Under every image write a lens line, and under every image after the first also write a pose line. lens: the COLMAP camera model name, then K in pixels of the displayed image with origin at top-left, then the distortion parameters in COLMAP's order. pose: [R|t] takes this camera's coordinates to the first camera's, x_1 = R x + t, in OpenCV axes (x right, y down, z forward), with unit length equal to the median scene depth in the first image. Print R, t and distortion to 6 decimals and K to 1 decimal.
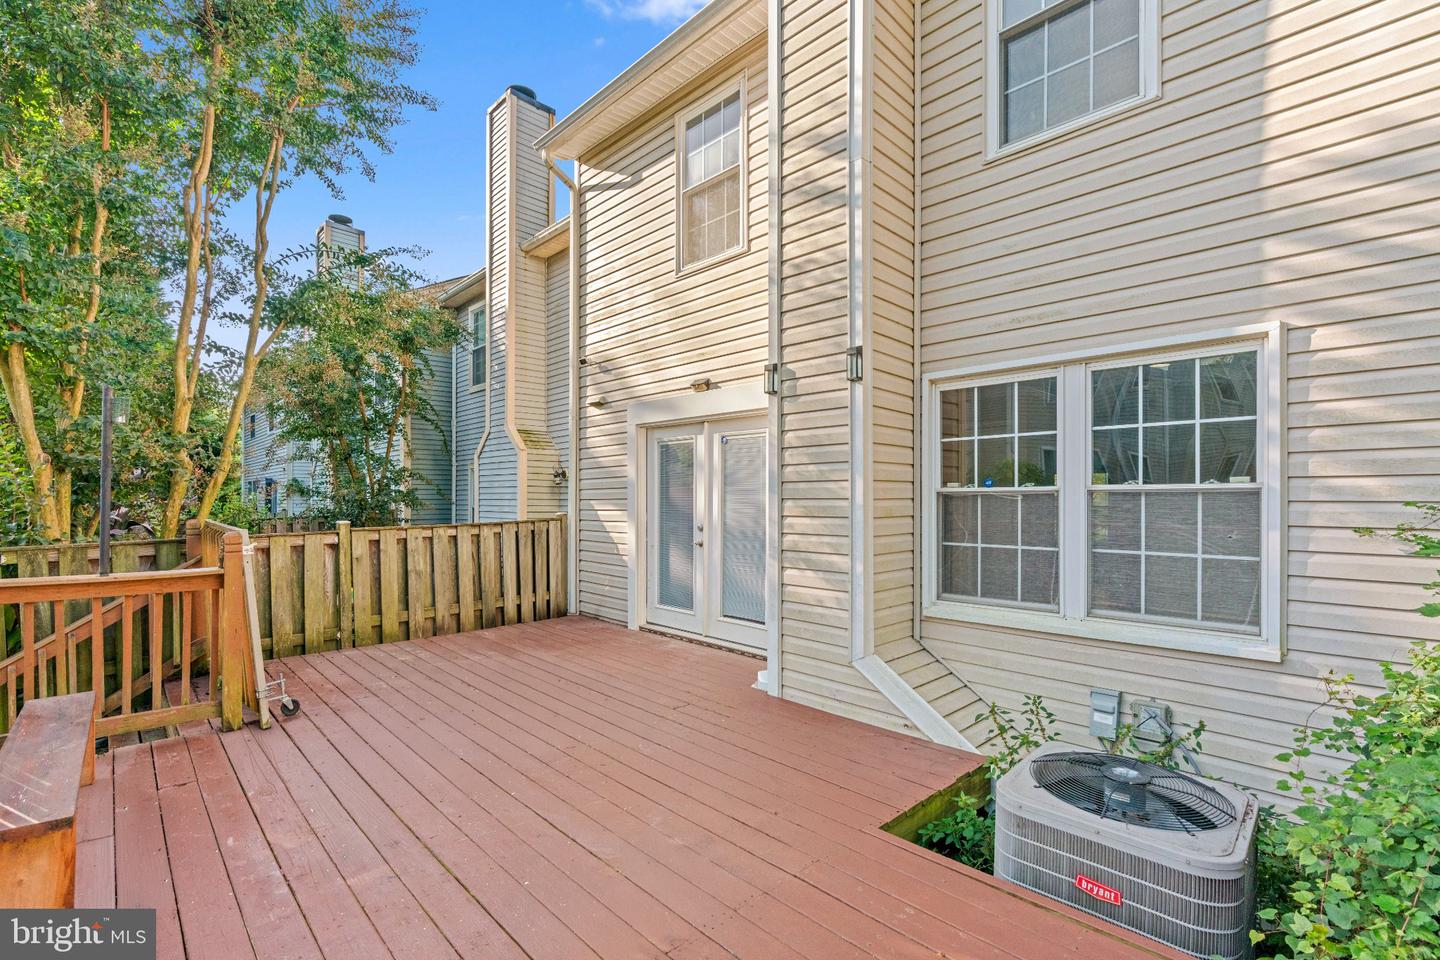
lens RADIAL K [[642.9, 0, 719.2], [0, 642.9, 495.6], [0, 0, 1]] dist [-0.000674, 0.000185]
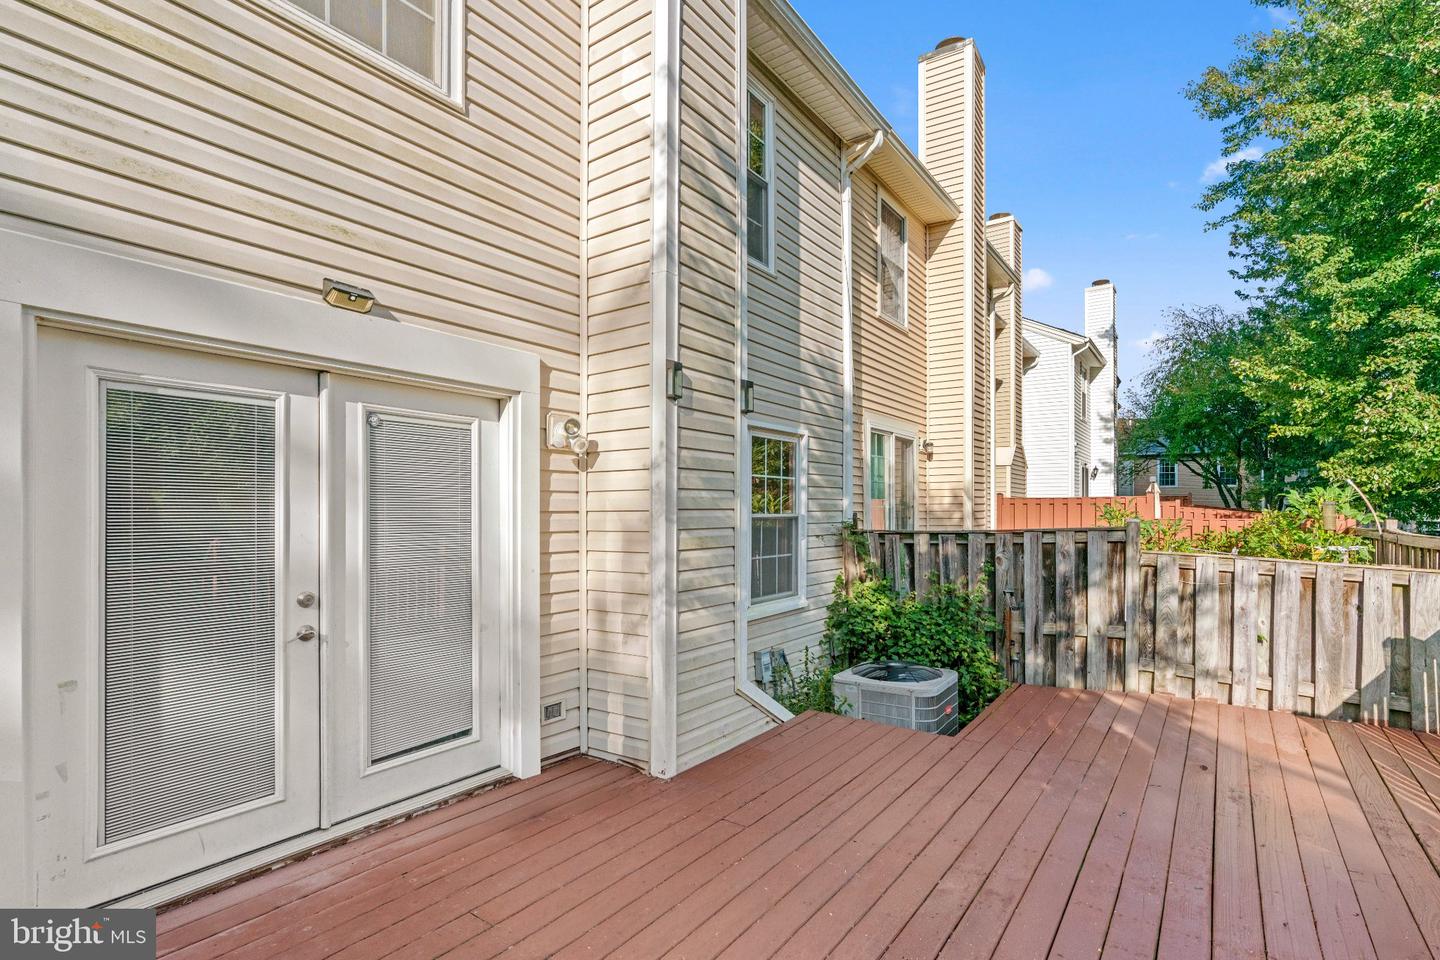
lens RADIAL K [[679.5, 0, 735.5], [0, 679.5, 507.4], [0, 0, 1]] dist [-0.002952, 0.000905]
pose [[-0.177947, 0.001255, 0.984039, -0.615753], [-0.006299, 0.999977, -0.002415, -0.017363], [-0.984020, -0.006628, -0.177935, 0.865044]]
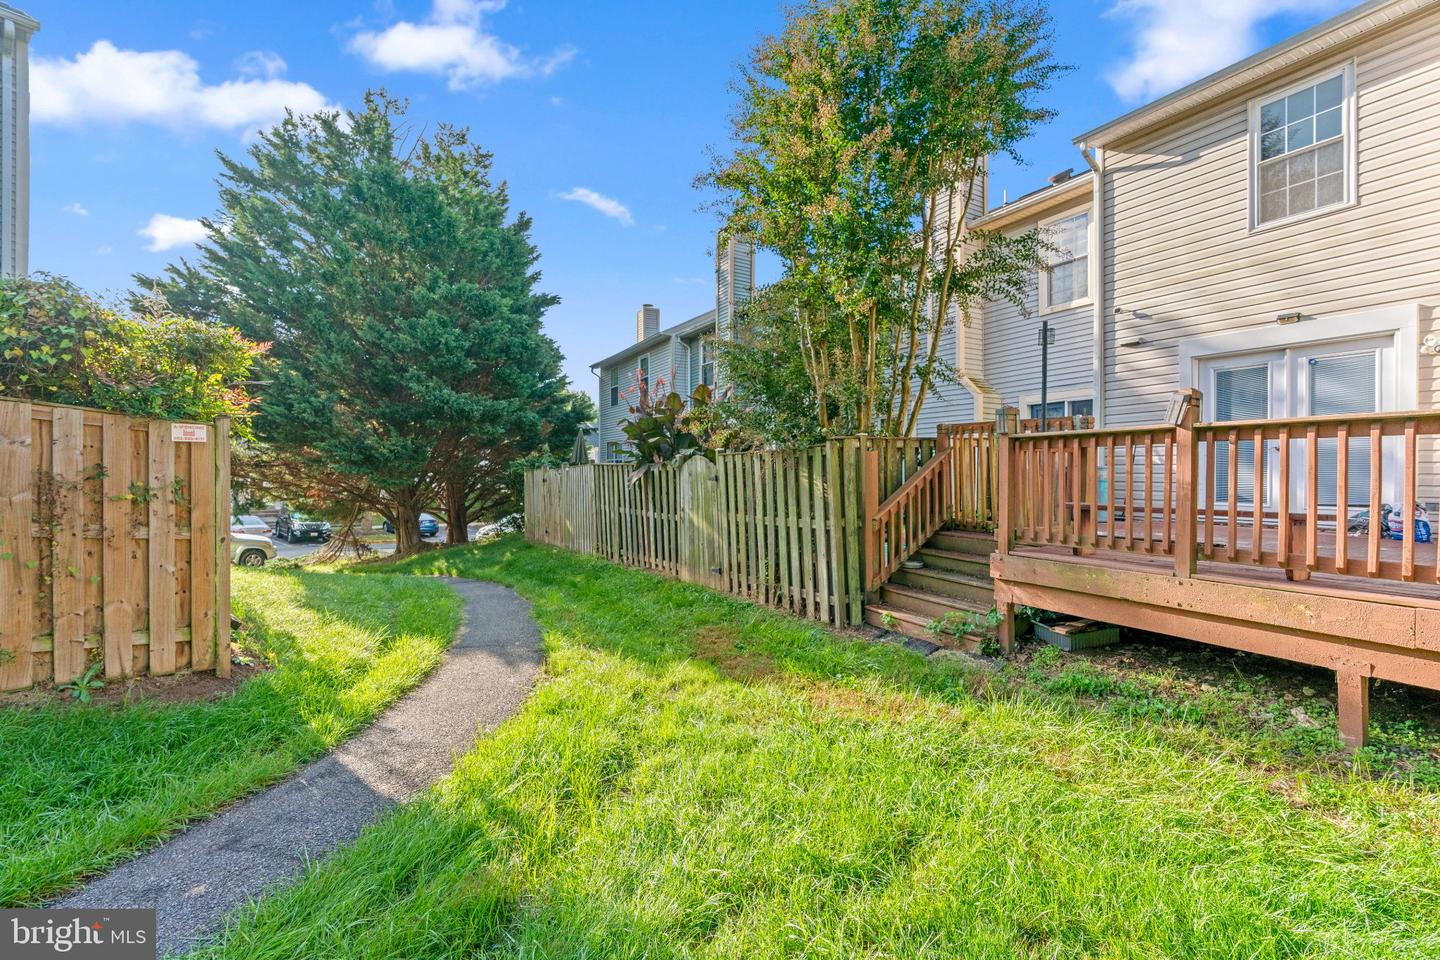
lens RADIAL K [[627.9, 0, 745.6], [0, 627.9, 475.3], [0, 0, 1]] dist [0.000449, 0.000792]
pose [[0.974758, -0.001709, -0.223259, -0.834059], [0.003981, 0.999945, 0.009730, 0.122491], [0.223230, -0.010373, 0.974711, -0.447562]]
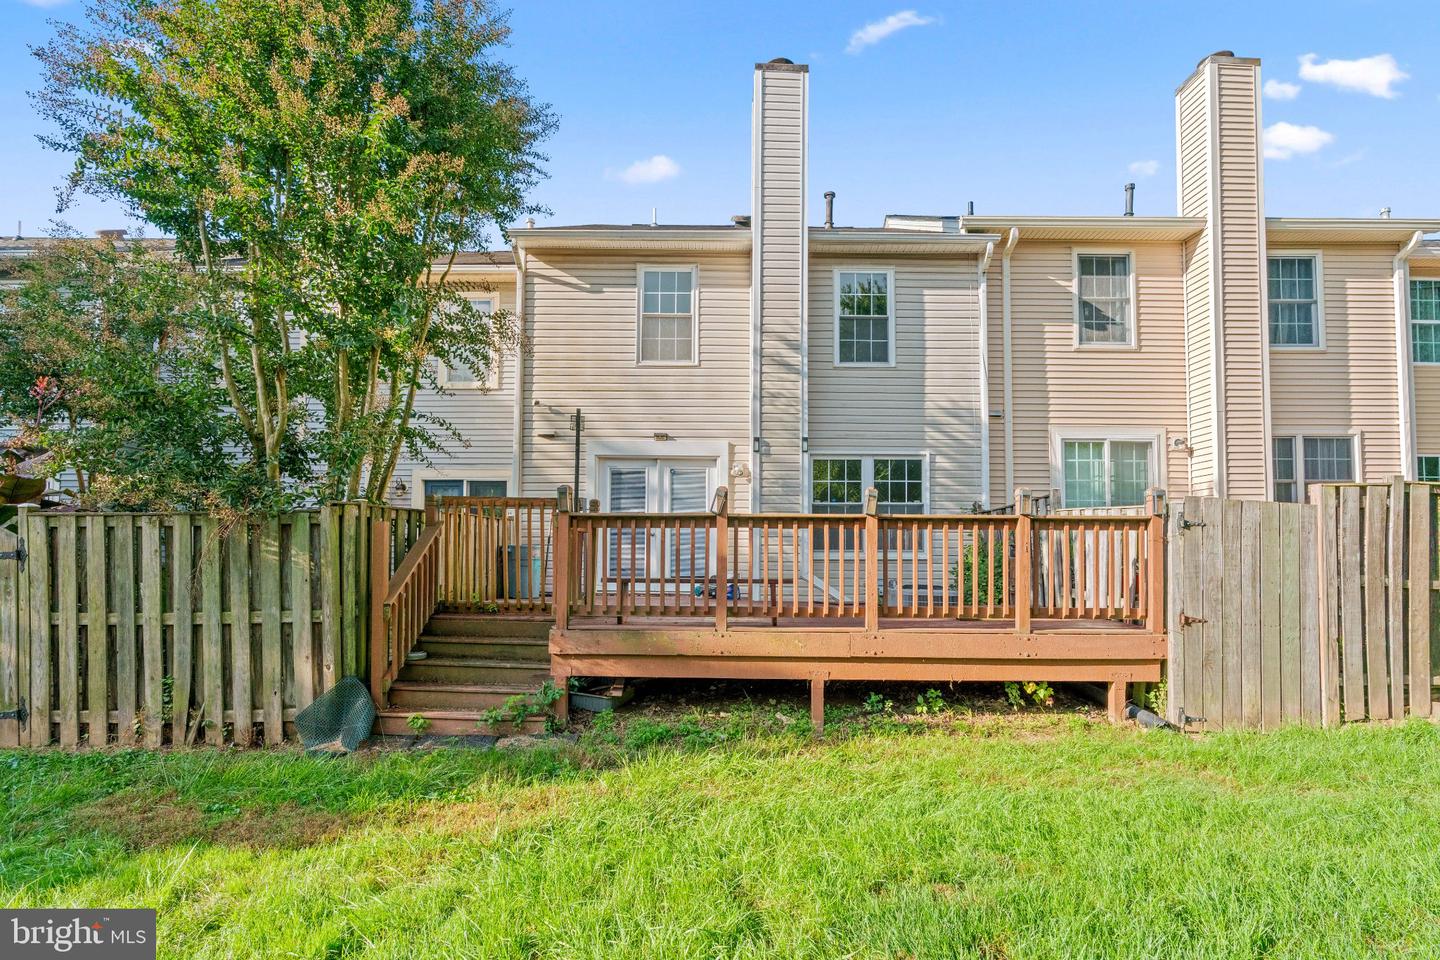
lens RADIAL K [[671.1, 0, 724.4], [0, 671.1, 532.0], [0, 0, 1]] dist [0.000757, 0.001014]
pose [[0.712366, 0.029300, 0.701196, -1.187202], [-0.010814, 0.999468, -0.030777, 0.131123], [-0.701725, 0.014342, 0.712304, -0.357044]]
